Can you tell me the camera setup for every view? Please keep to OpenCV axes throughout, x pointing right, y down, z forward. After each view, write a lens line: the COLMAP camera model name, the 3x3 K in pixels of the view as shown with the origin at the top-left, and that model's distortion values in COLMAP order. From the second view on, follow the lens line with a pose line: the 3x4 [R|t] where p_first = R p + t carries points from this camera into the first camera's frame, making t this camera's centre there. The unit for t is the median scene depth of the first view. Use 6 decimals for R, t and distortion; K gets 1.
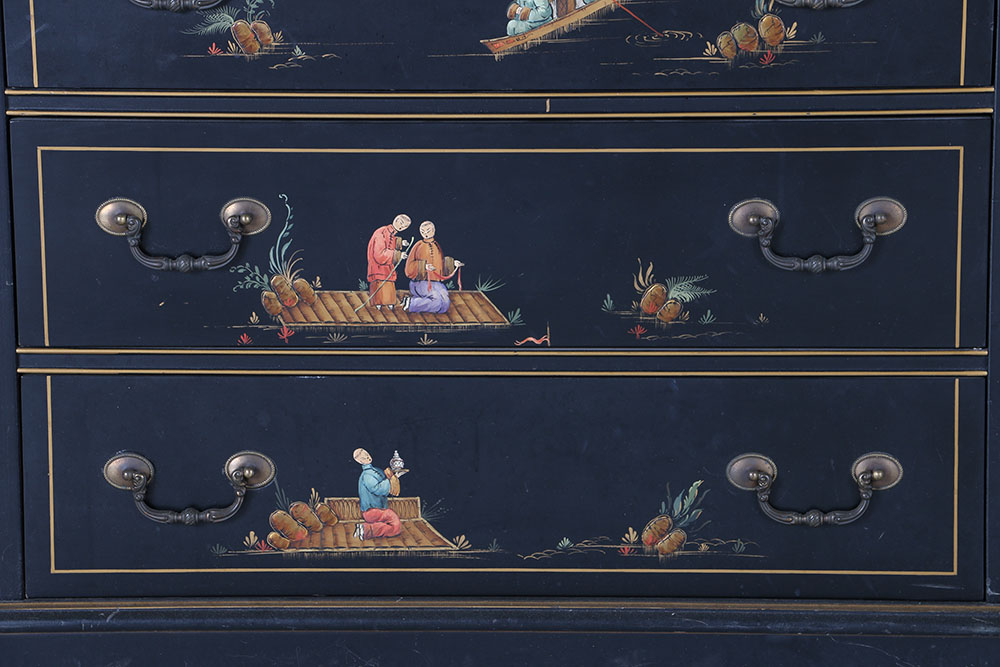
lens RADIAL K [[4809.0, 0, 475.6], [0, 4809.0, 359.4], [0, 0, 1]] dist [1.369128, 0.000000]
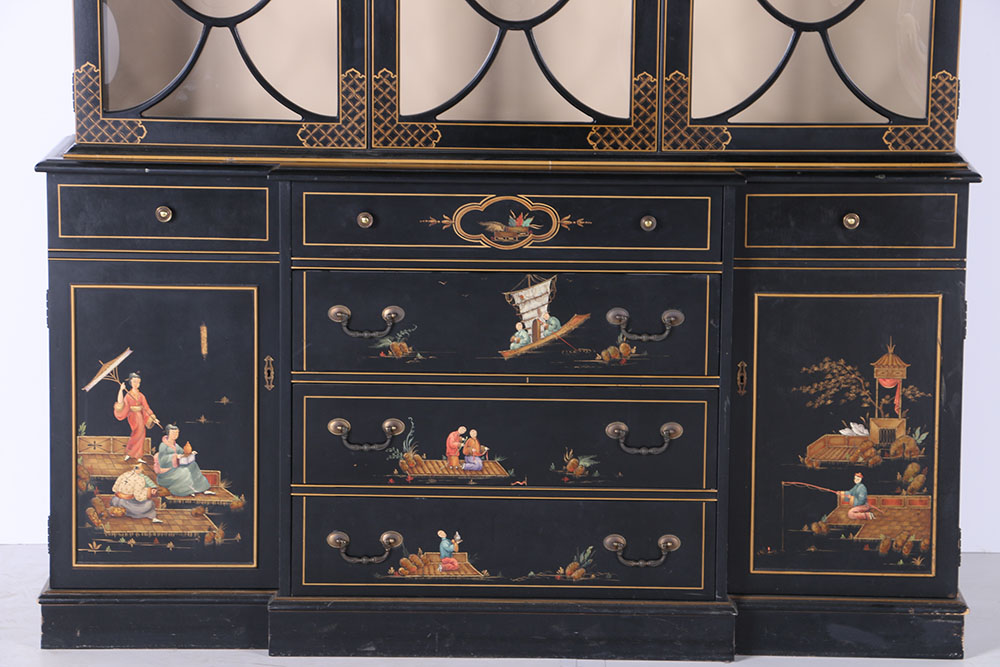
lens RADIAL K [[3854.9, 0, 496.4], [0, 3854.9, 352.3], [0, 0, 1]] dist [0.977095, 0.000000]
pose [[0.999094, 0.012272, 0.040750, -0.073416], [-0.010557, 0.999060, -0.042047, 0.011092], [-0.041228, 0.041579, 0.998284, -0.811980]]
